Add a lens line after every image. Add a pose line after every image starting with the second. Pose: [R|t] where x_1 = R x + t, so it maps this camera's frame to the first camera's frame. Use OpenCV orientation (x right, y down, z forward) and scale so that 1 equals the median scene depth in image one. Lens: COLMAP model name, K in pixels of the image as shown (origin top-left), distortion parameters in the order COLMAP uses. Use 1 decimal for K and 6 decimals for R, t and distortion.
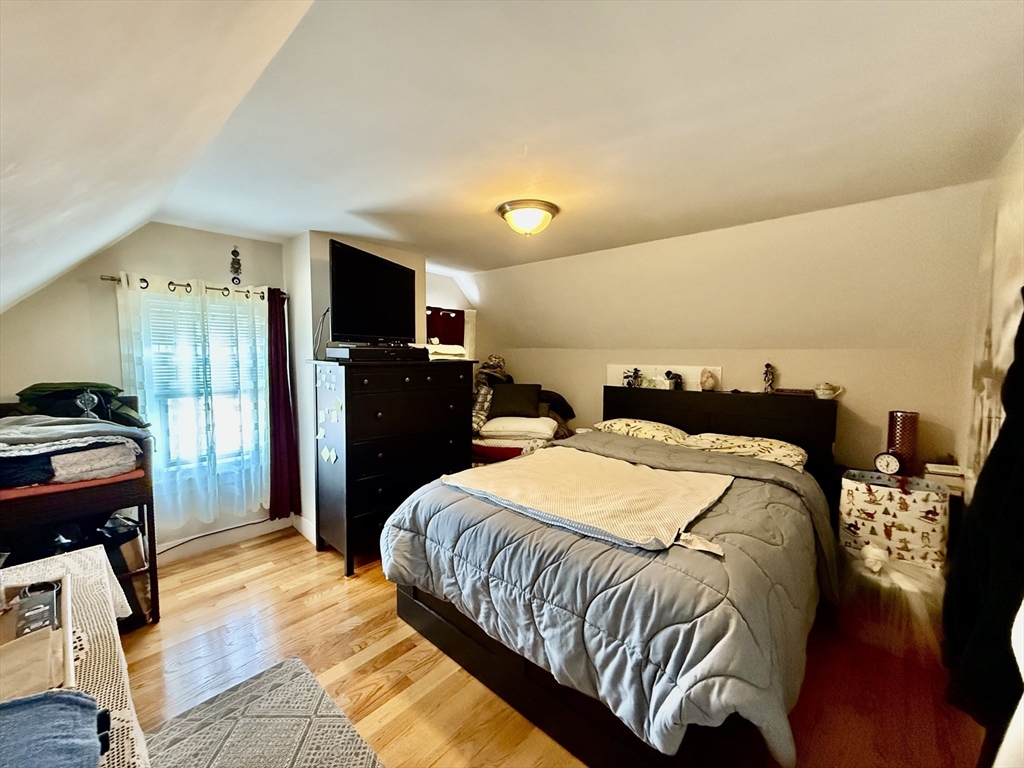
lens RADIAL K [[407.7, 0, 508.7], [0, 407.7, 384.3], [0, 0, 1]] dist [0.000070, 0.000188]
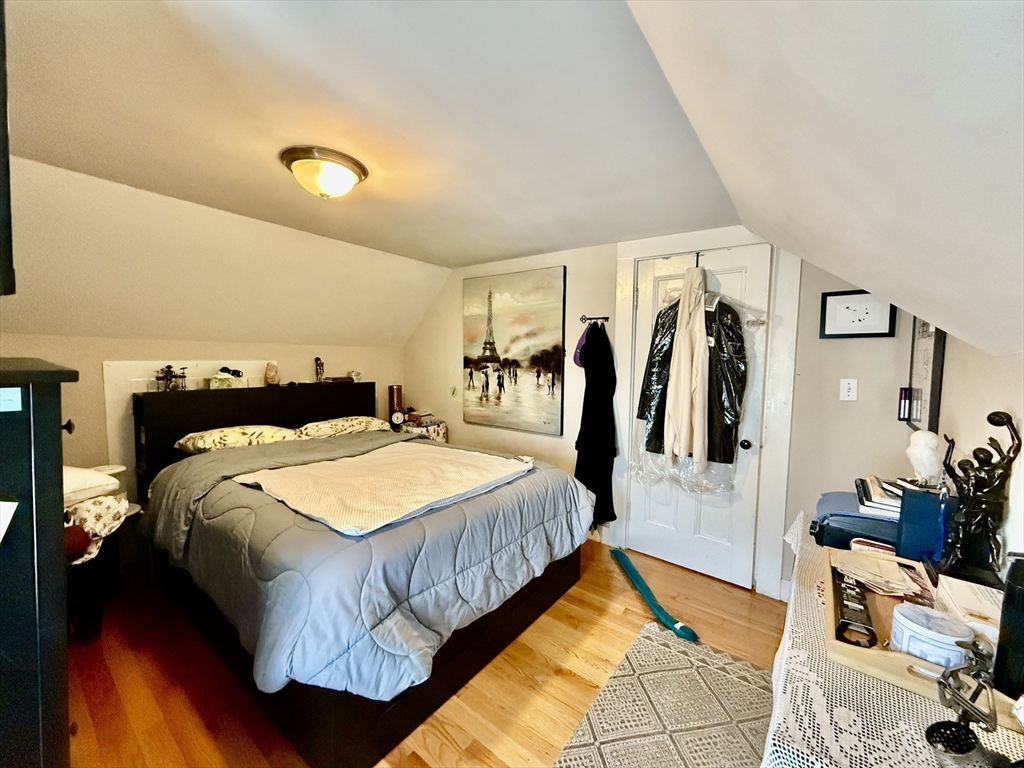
lens RADIAL K [[407.7, 0, 508.7], [0, 407.7, 384.3], [0, 0, 1]] dist [0.000070, 0.000188]
pose [[-0.090158, -0.076897, 0.992954, -0.754132], [0.053839, 0.995181, 0.081957, -0.051023], [-0.994471, 0.060849, -0.085584, 0.704490]]
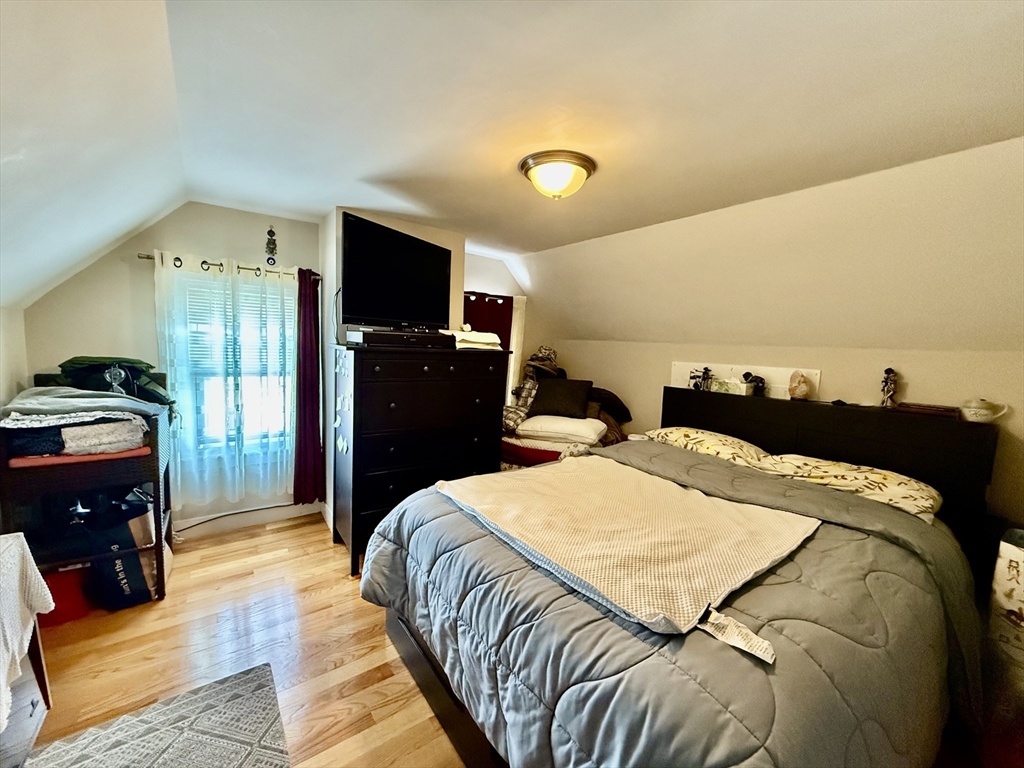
lens RADIAL K [[407.7, 0, 508.7], [0, 407.7, 384.3], [0, 0, 1]] dist [0.000070, 0.000188]
pose [[0.980066, 0.050924, -0.192034, 0.123512], [-0.047555, 0.998624, 0.022112, -0.006389], [0.192896, -0.012539, 0.981139, 0.166645]]
